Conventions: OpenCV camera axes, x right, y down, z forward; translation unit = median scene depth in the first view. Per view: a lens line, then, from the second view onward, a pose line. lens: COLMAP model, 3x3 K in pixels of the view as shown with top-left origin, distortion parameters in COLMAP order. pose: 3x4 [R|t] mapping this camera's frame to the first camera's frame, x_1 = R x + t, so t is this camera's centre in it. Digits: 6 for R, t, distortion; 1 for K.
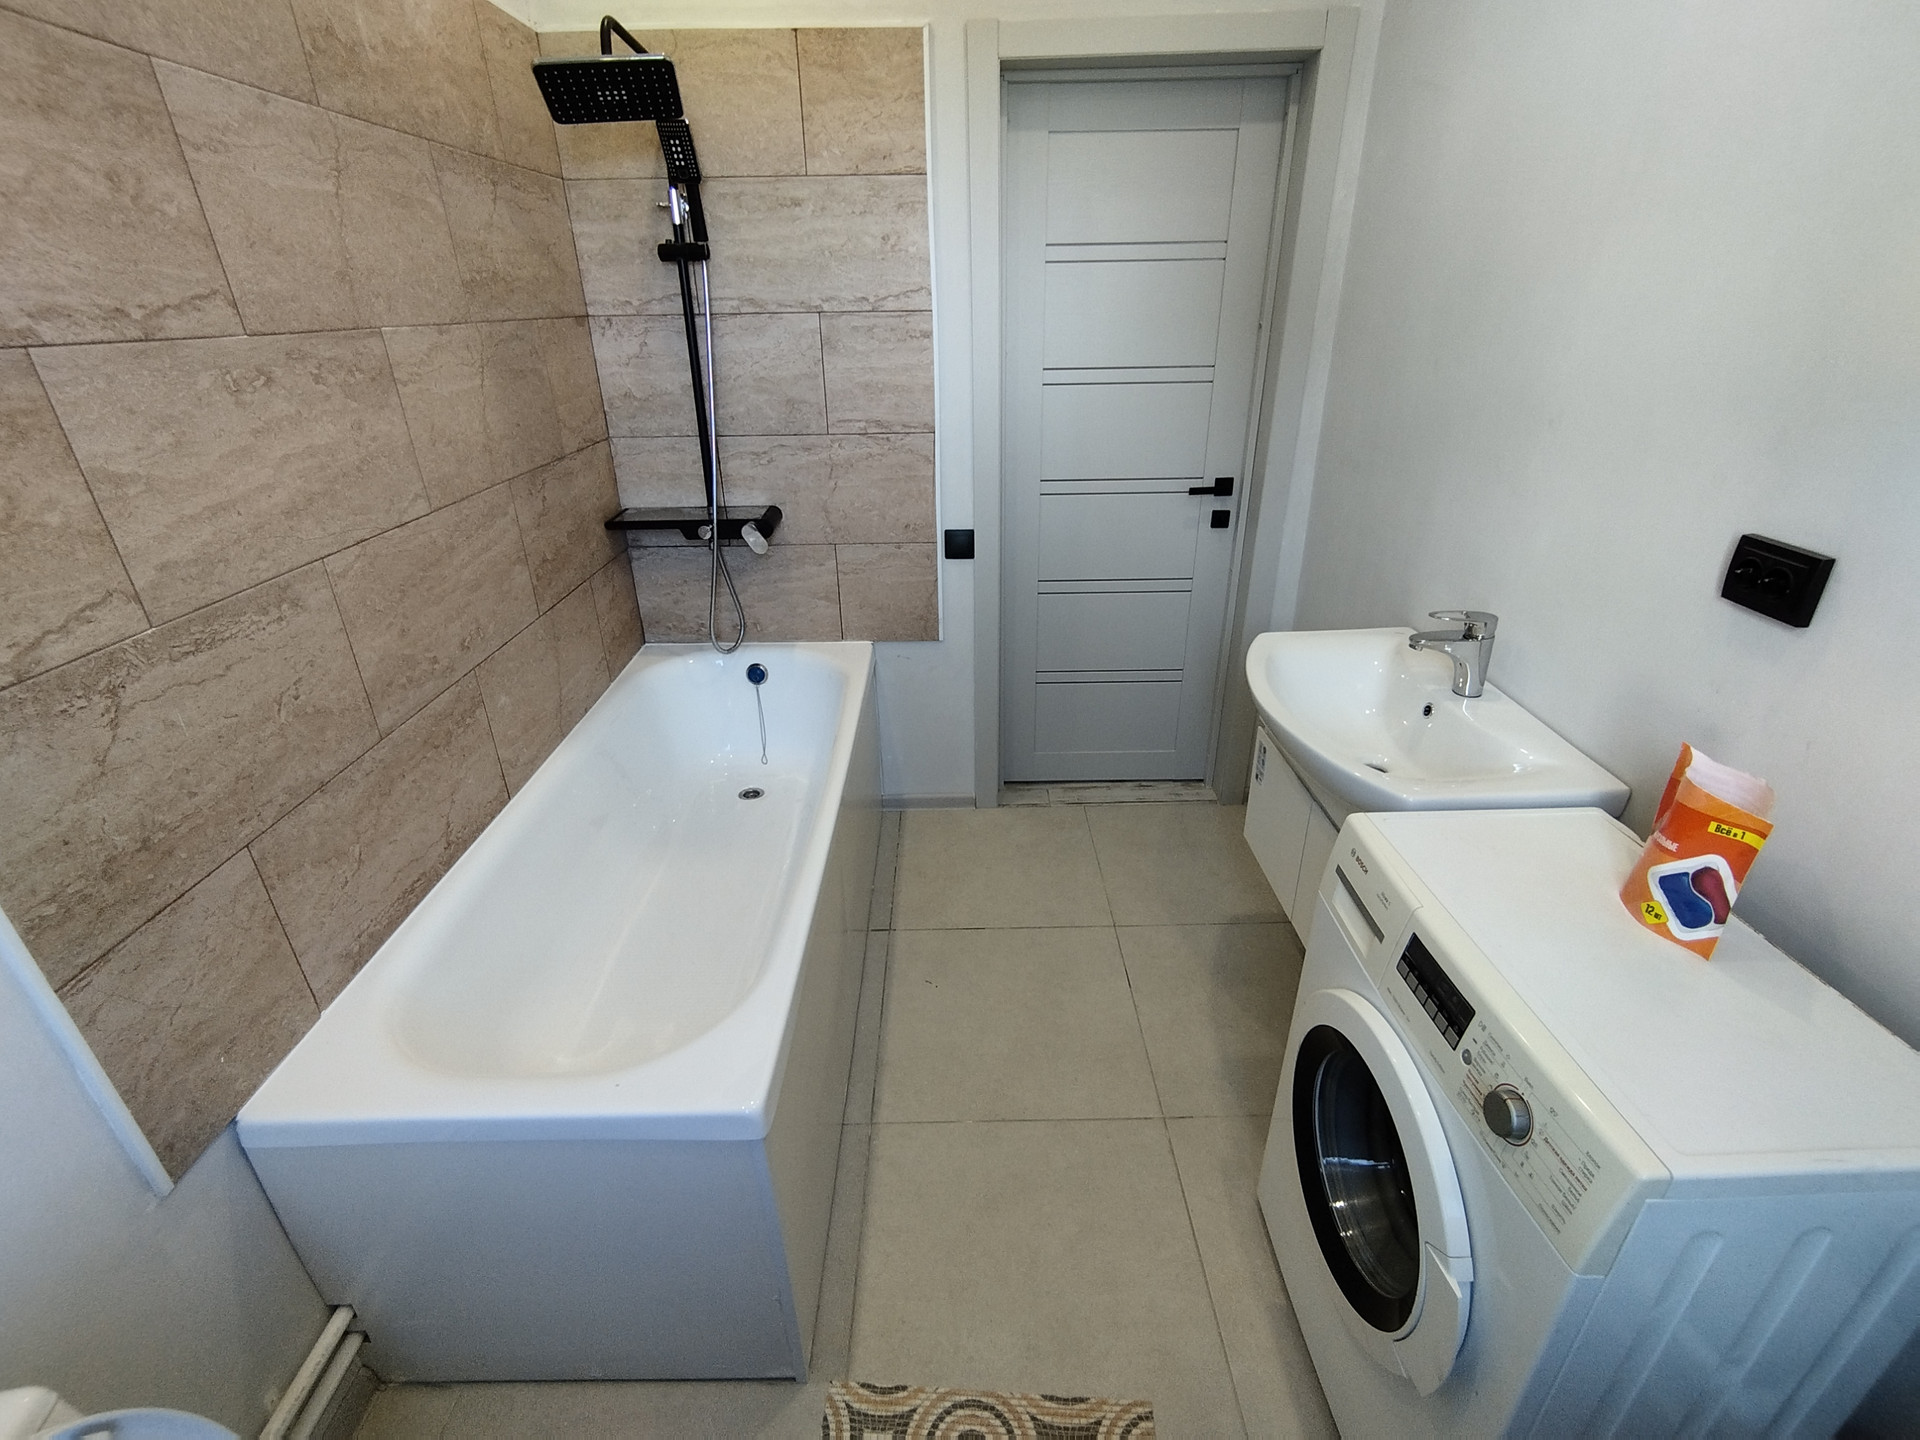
lens RADIAL K [[873.1, 0, 957.5], [0, 873.1, 718.6], [0, 0, 1]] dist [-0.005743, 0.002658]
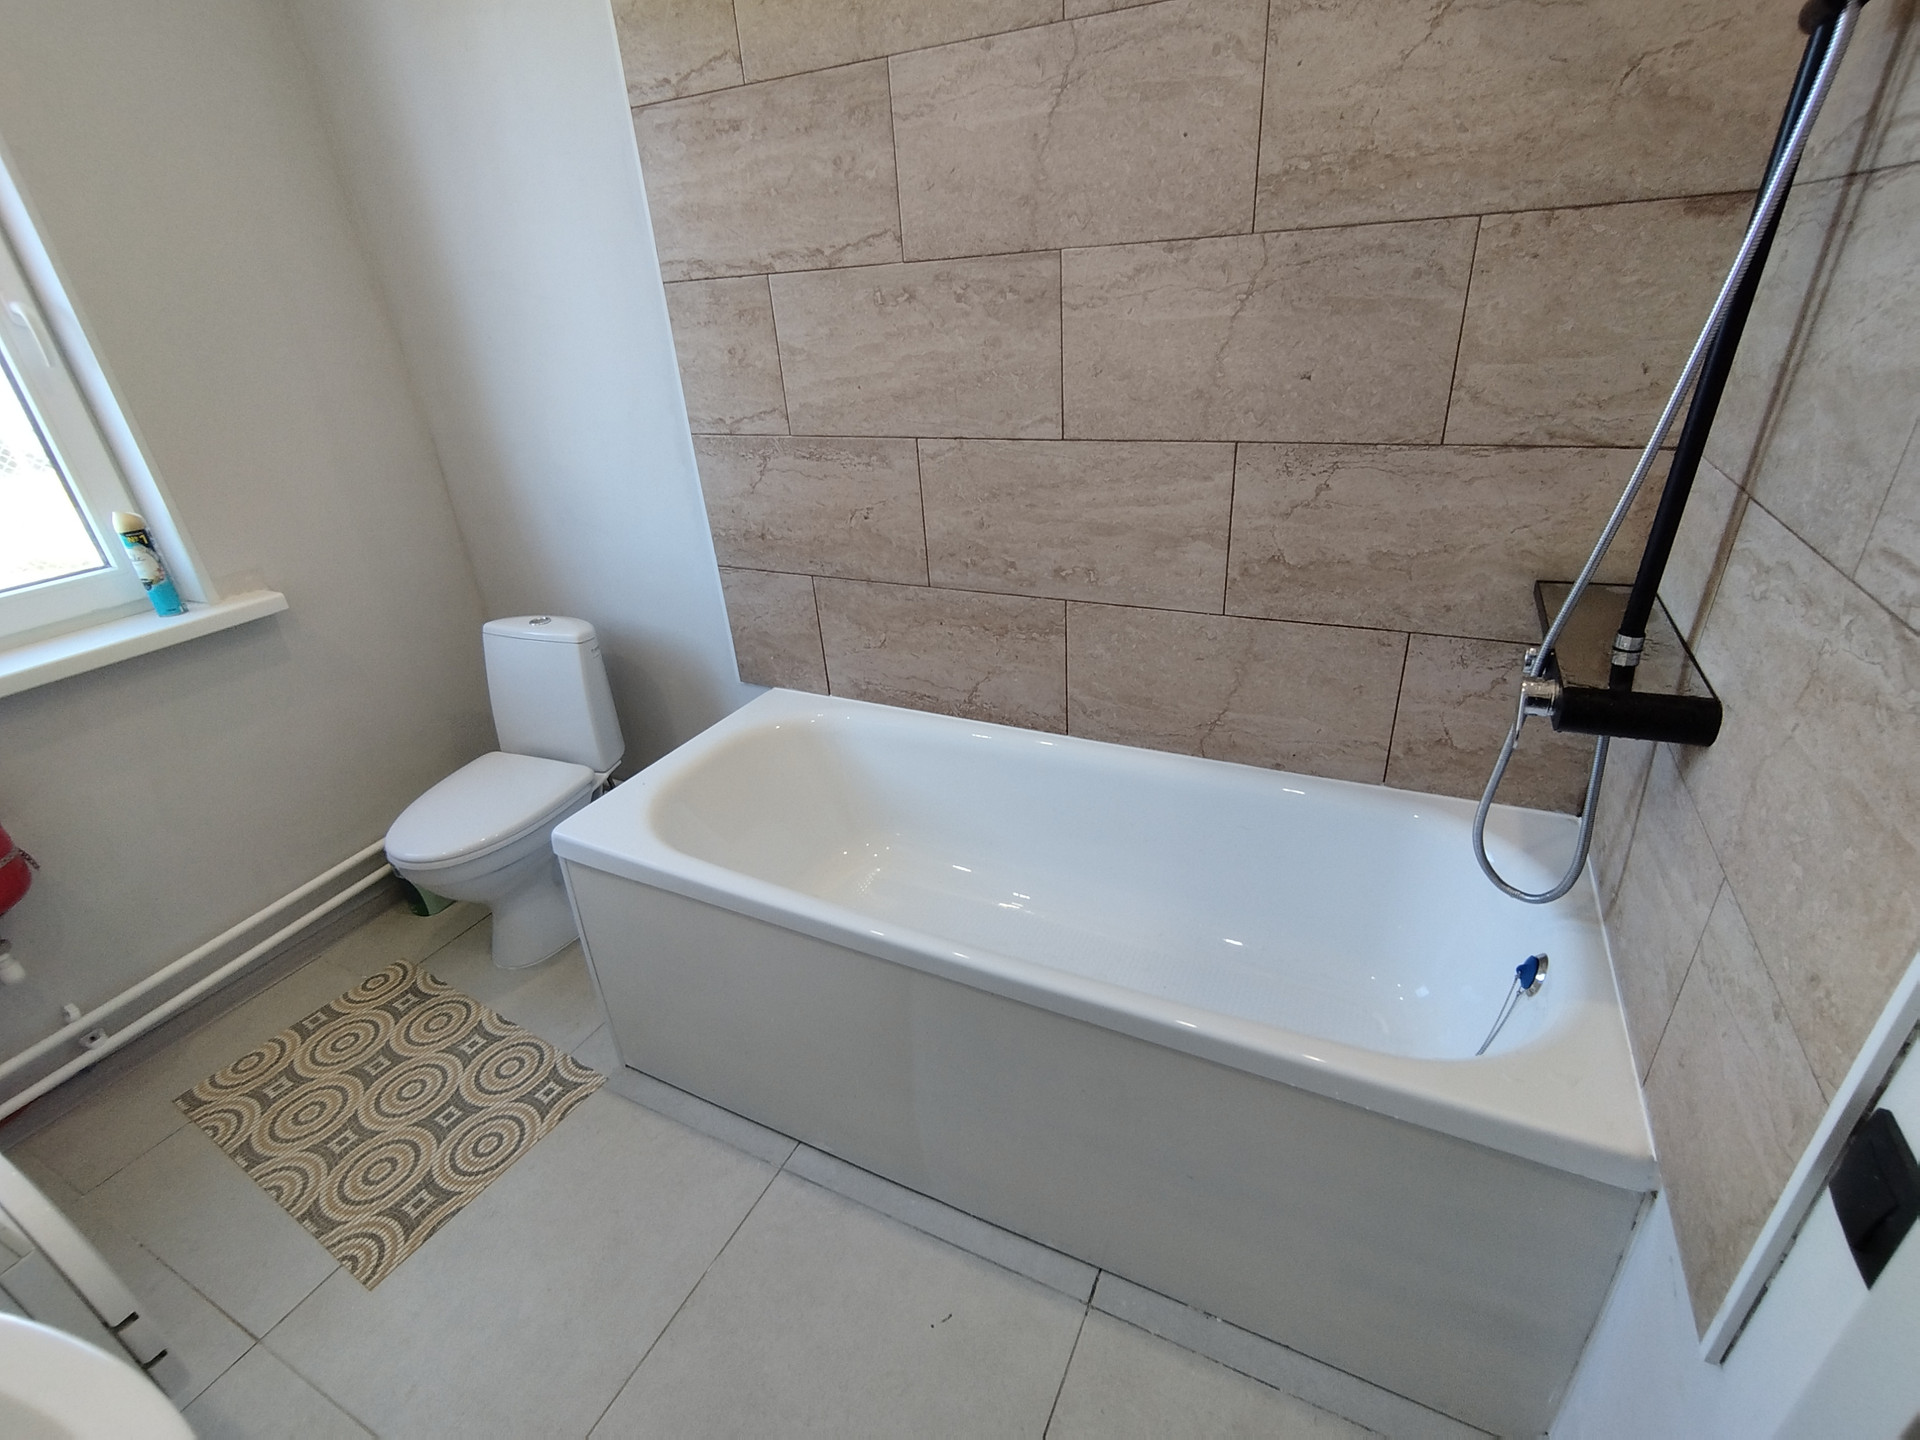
lens RADIAL K [[873.1, 0, 955.6], [0, 873.1, 725.3], [0, 0, 1]] dist [-0.005743, 0.002658]
pose [[-0.450130, 0.435642, -0.779486, 0.490070], [-0.328545, 0.730893, 0.598209, -0.715697], [0.830326, 0.525368, -0.185869, 1.615201]]
